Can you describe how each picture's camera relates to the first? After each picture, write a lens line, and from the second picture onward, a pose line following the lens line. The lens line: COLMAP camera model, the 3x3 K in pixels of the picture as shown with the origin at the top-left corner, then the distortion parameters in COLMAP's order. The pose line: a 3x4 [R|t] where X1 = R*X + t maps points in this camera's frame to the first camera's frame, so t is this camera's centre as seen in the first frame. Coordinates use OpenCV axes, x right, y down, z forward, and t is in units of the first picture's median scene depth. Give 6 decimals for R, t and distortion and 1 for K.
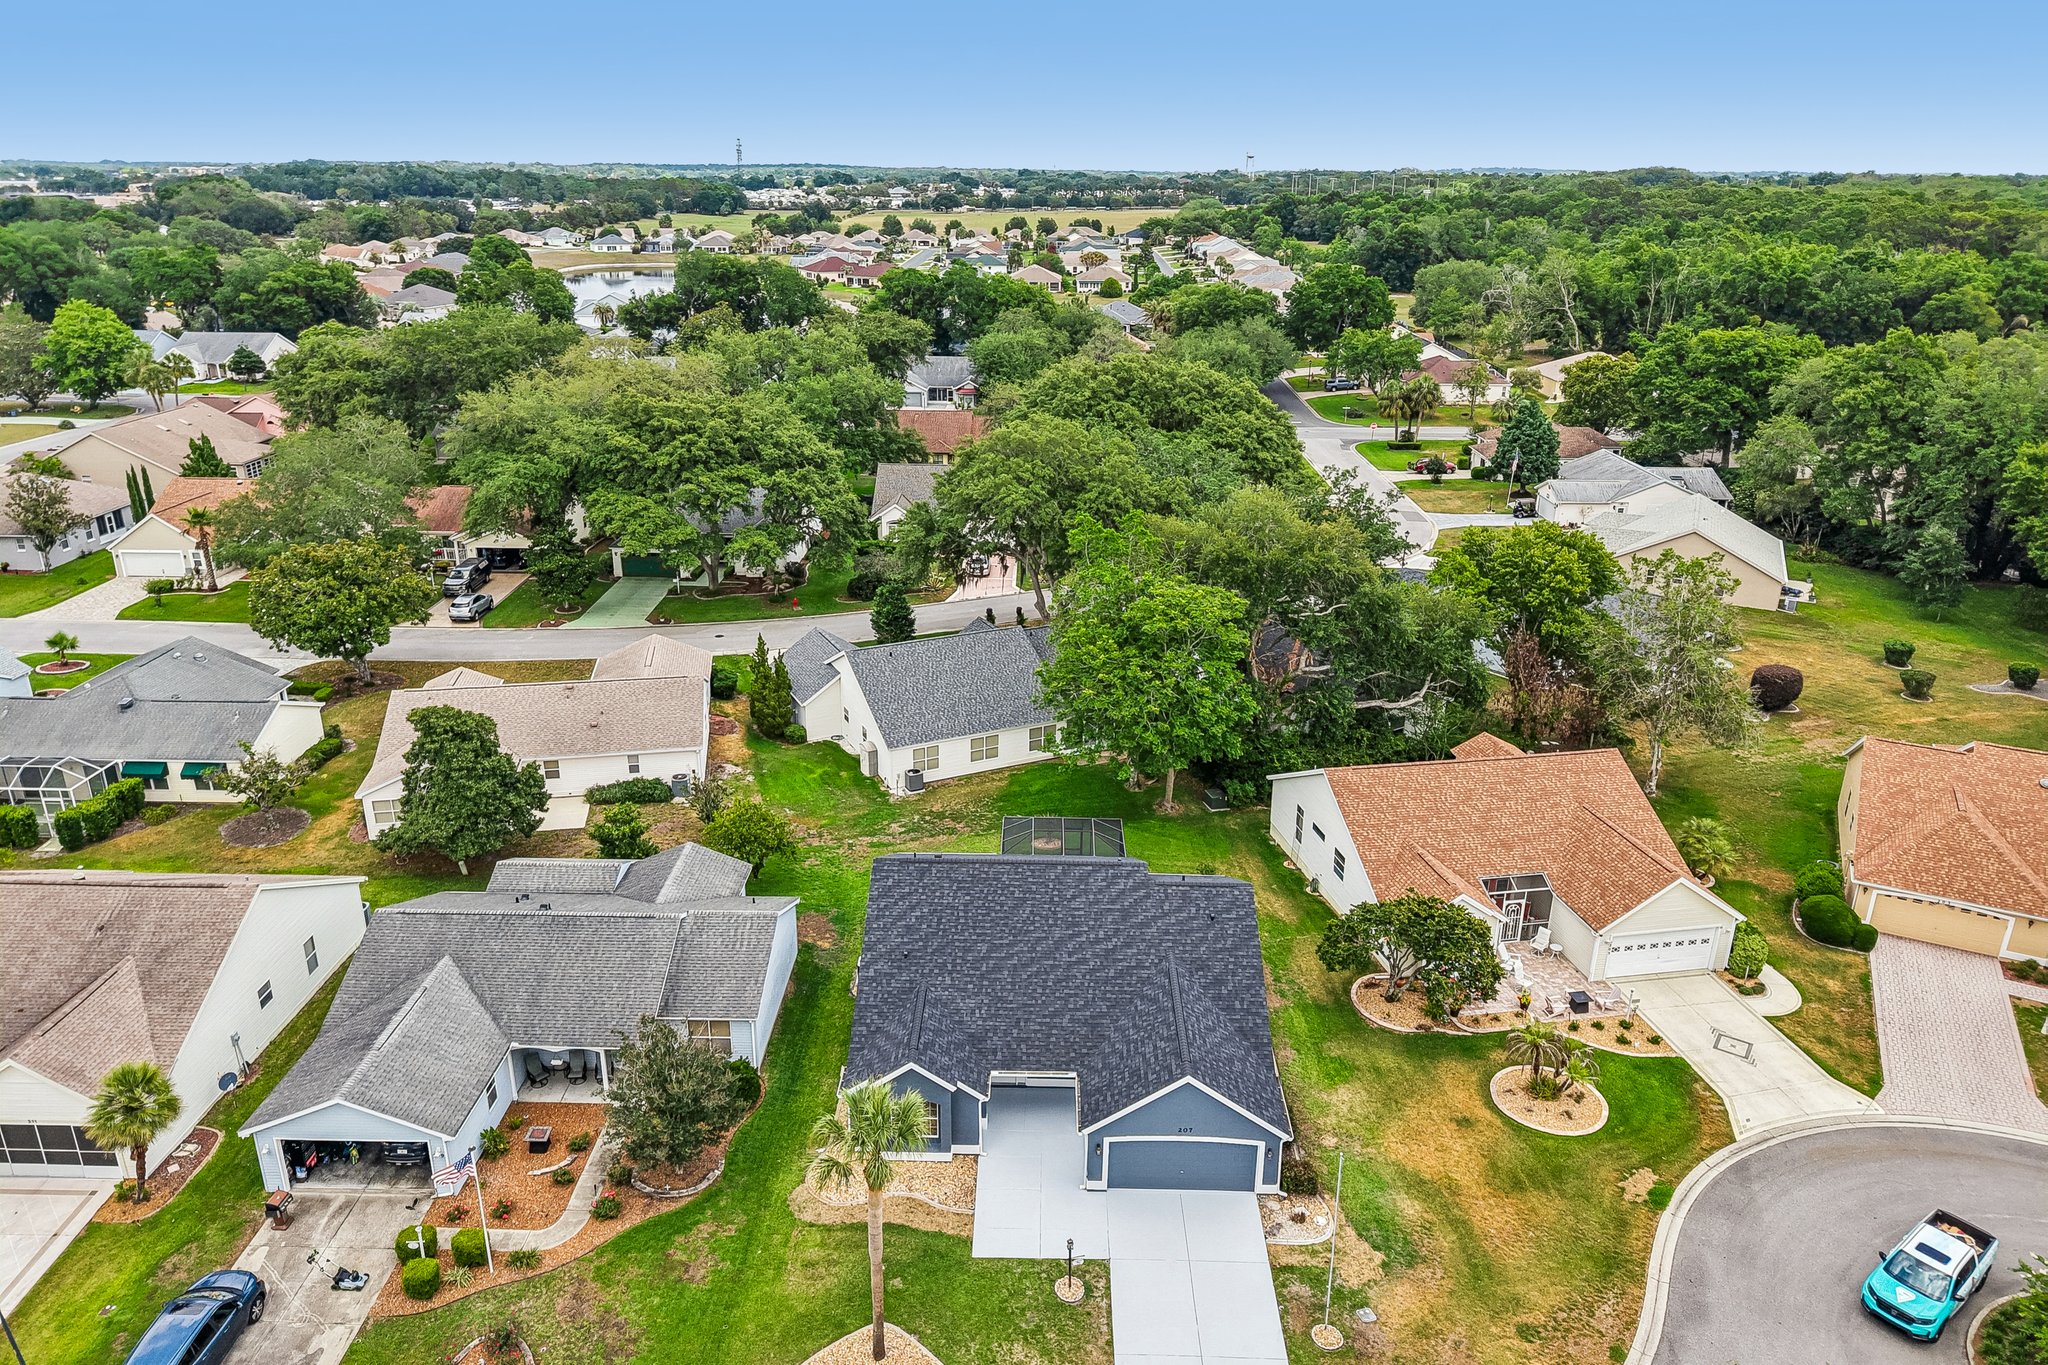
lens RADIAL K [[1355.5, 0, 1020.1], [0, 1355.5, 663.0], [0, 0, 1]] dist [0.035190, -0.032965]
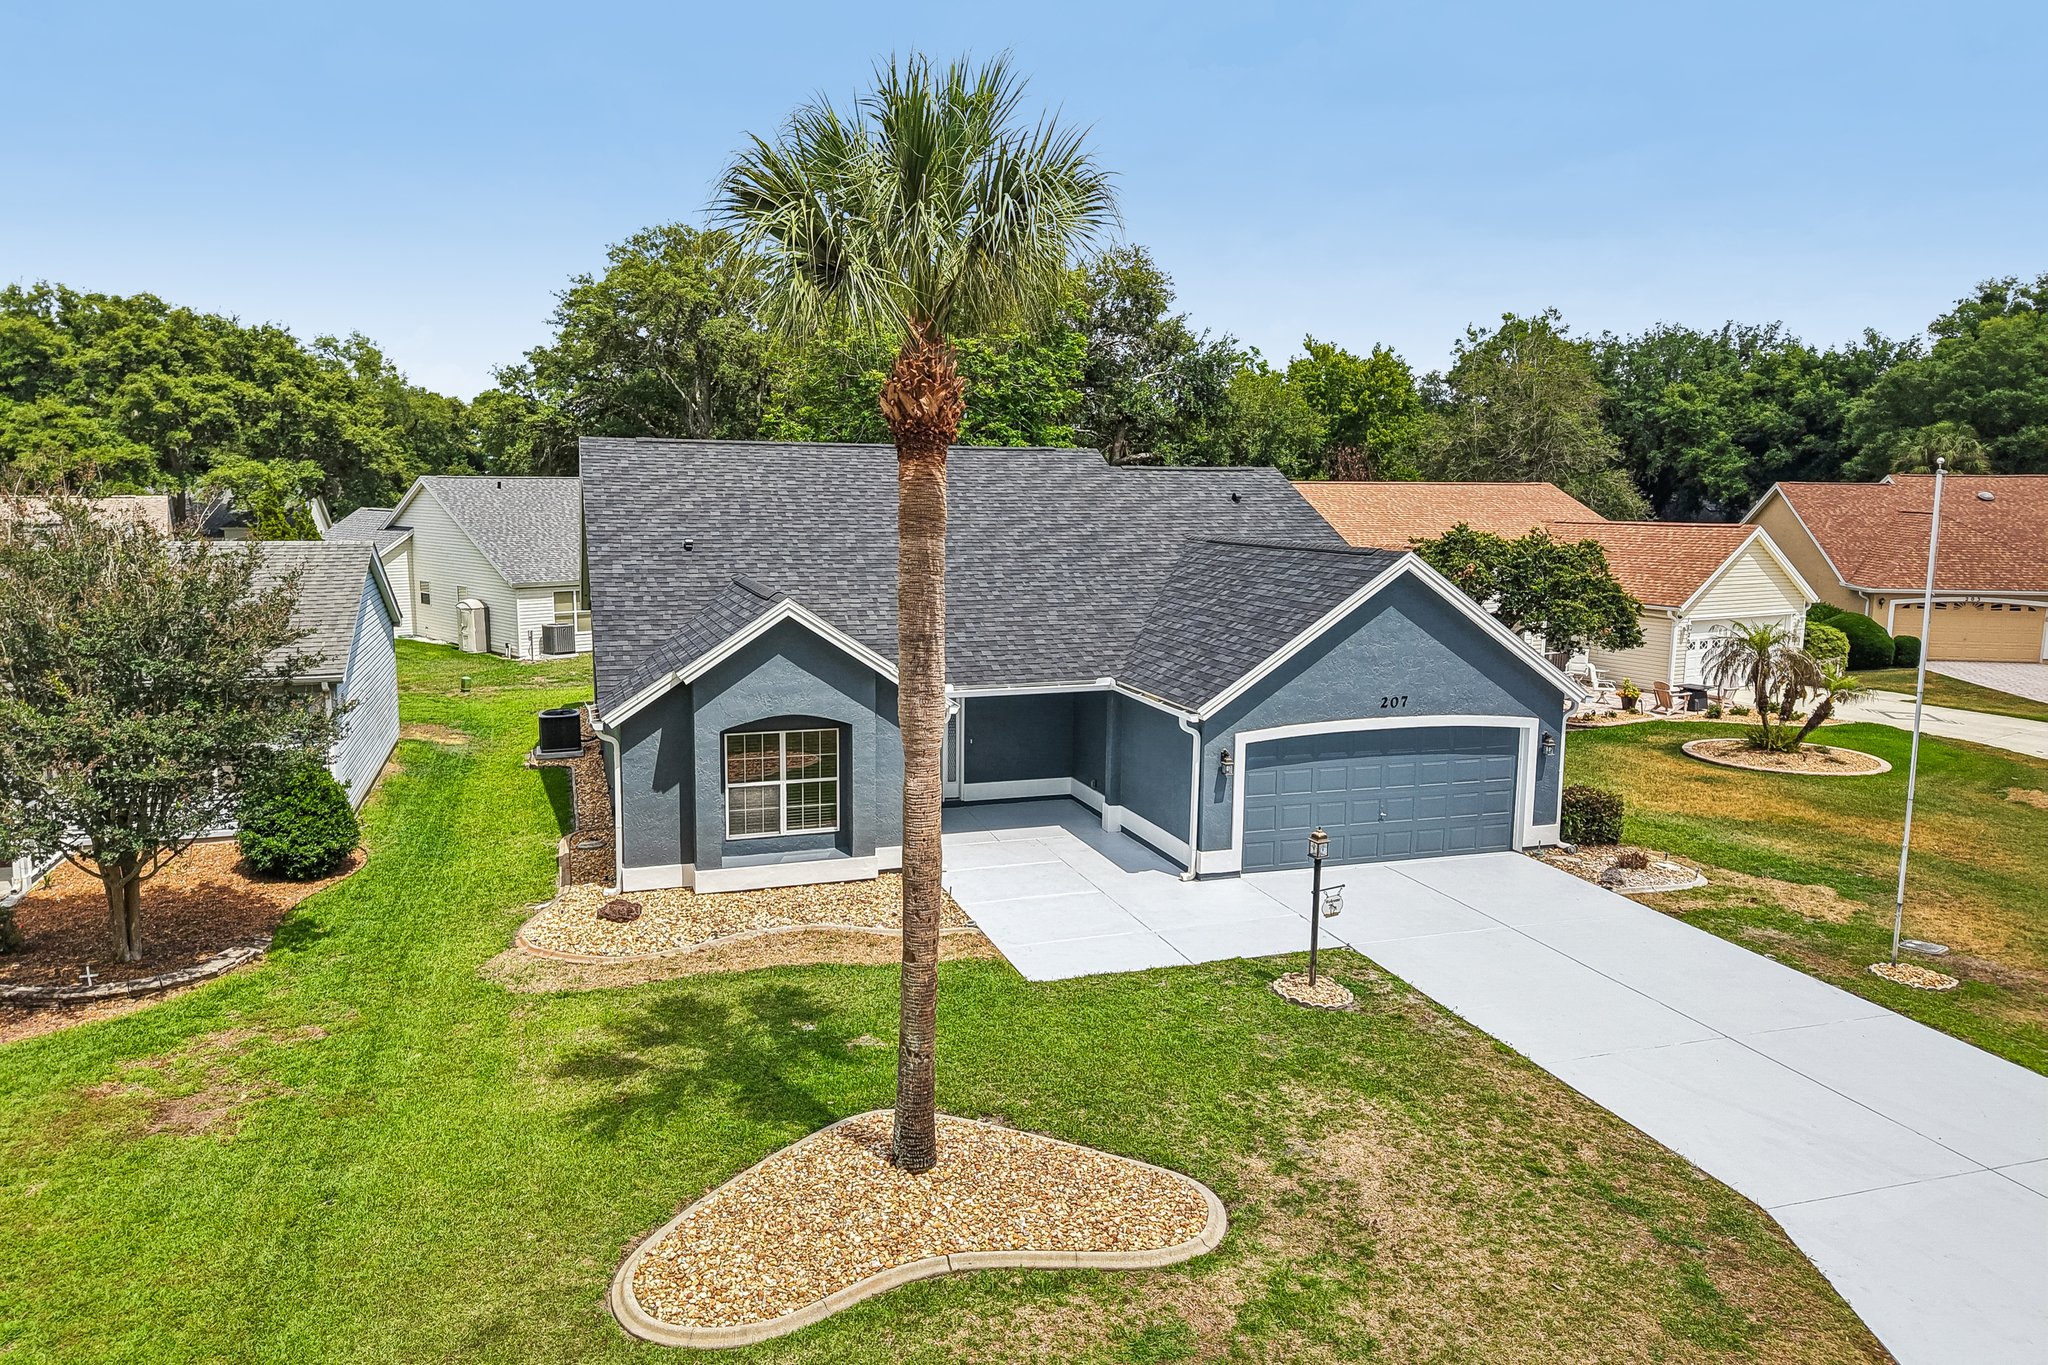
lens RADIAL K [[1355.5, 0, 1016.2], [0, 1355.5, 676.2], [0, 0, 1]] dist [0.035190, -0.032965]
pose [[0.941541, -0.045956, 0.333748, -0.143184], [0.109506, 0.978606, -0.174178, 0.370421], [-0.318604, 0.200543, 0.926431, 0.563626]]
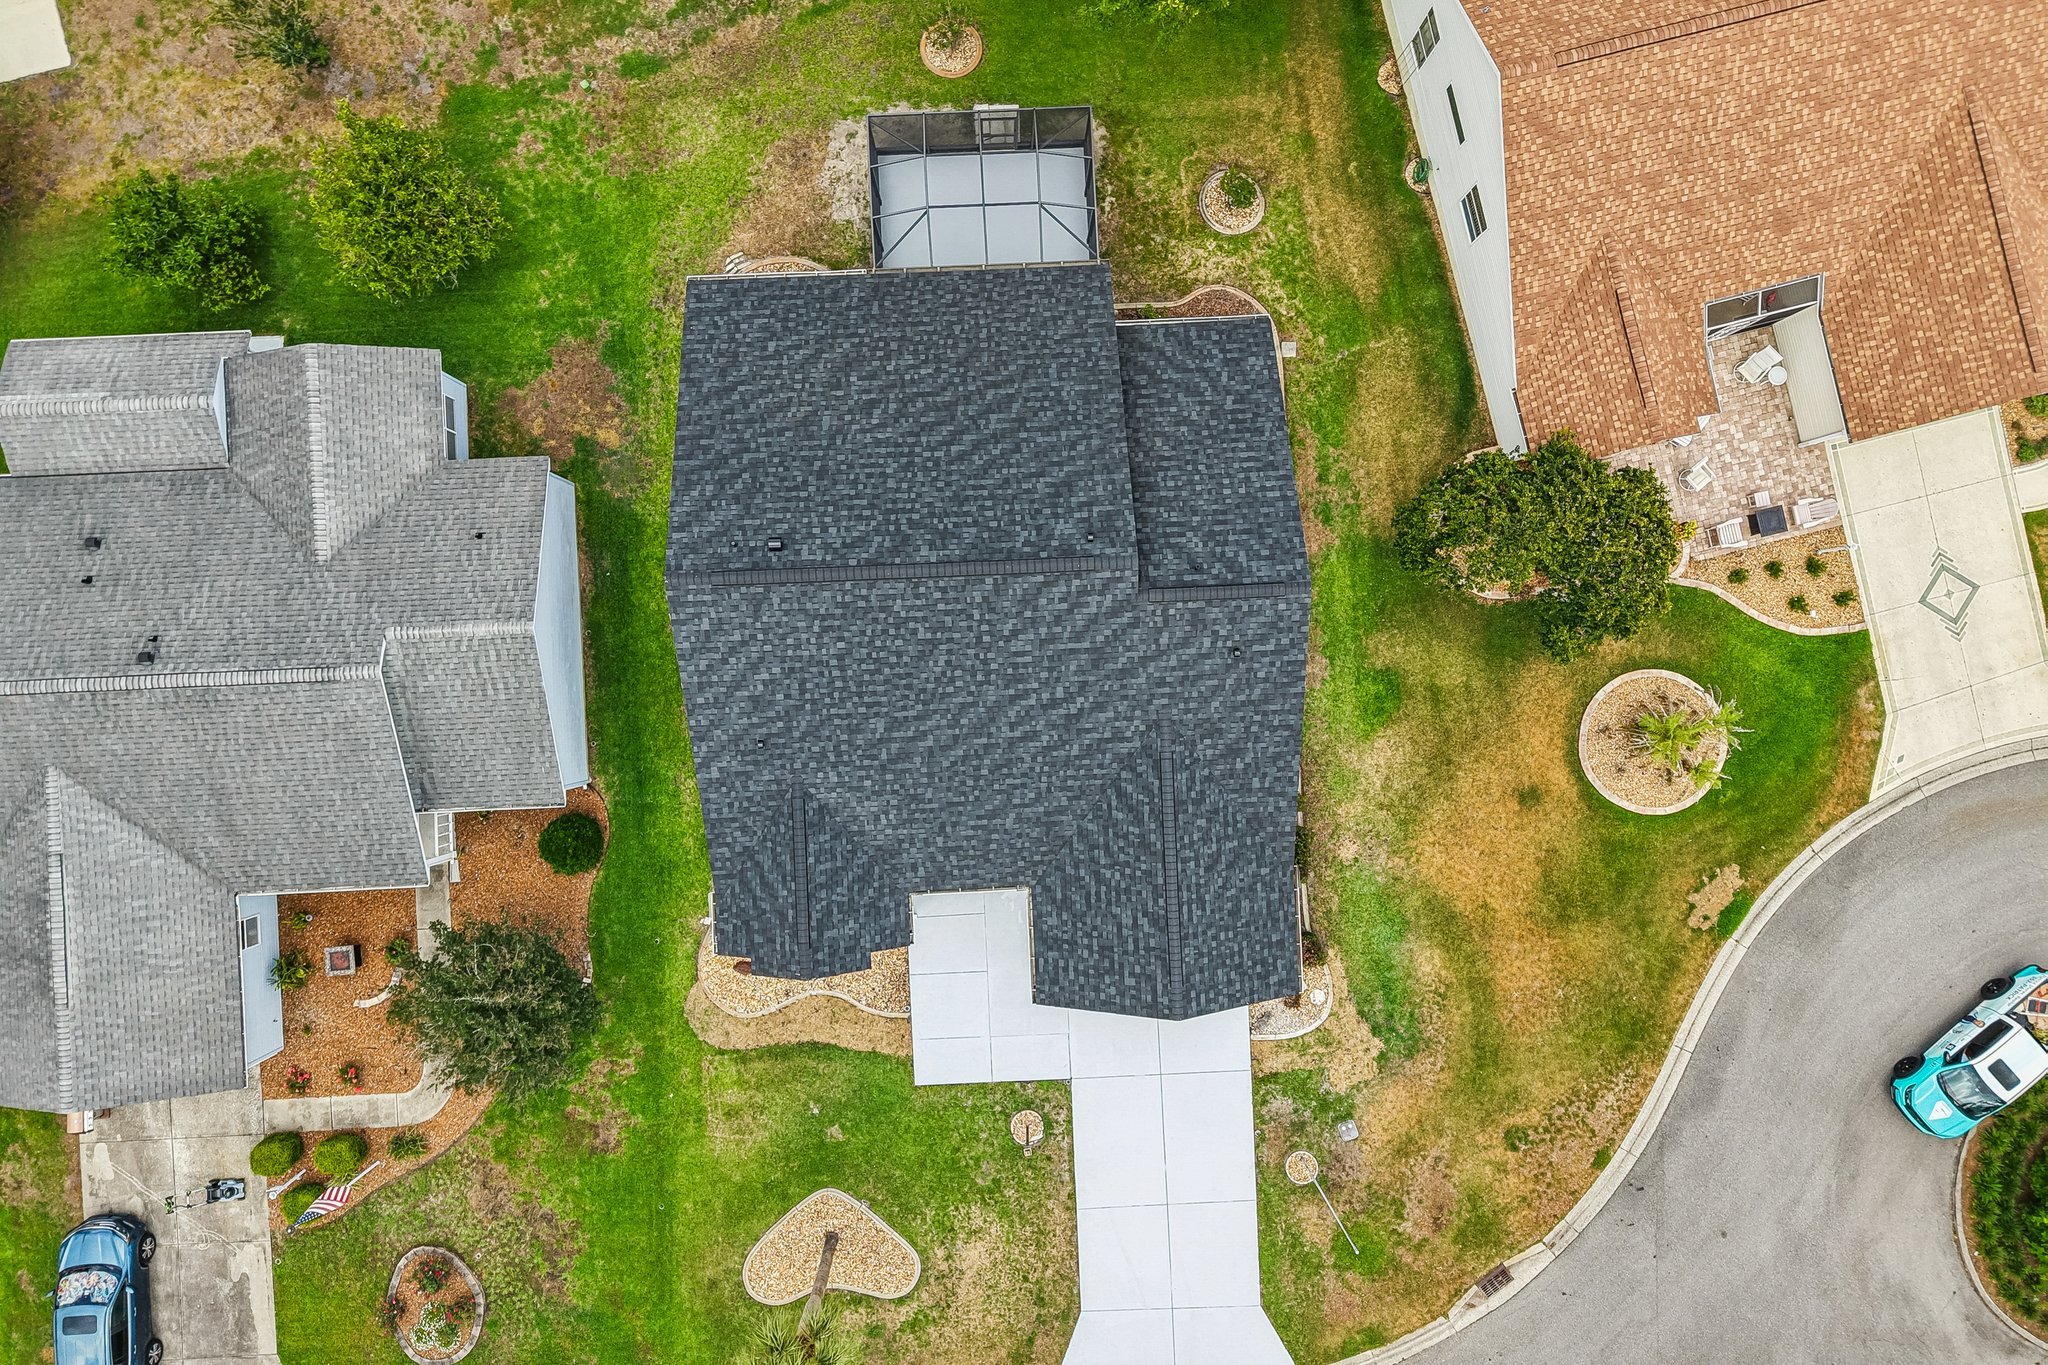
lens RADIAL K [[1355.5, 0, 1021.0], [0, 1355.5, 651.2], [0, 0, 1]] dist [0.035190, -0.032965]
pose [[0.997789, -0.066438, 0.001852, 0.044309], [0.021018, 0.341841, 0.939523, -0.429664], [-0.063053, -0.937406, 0.342481, 0.850444]]
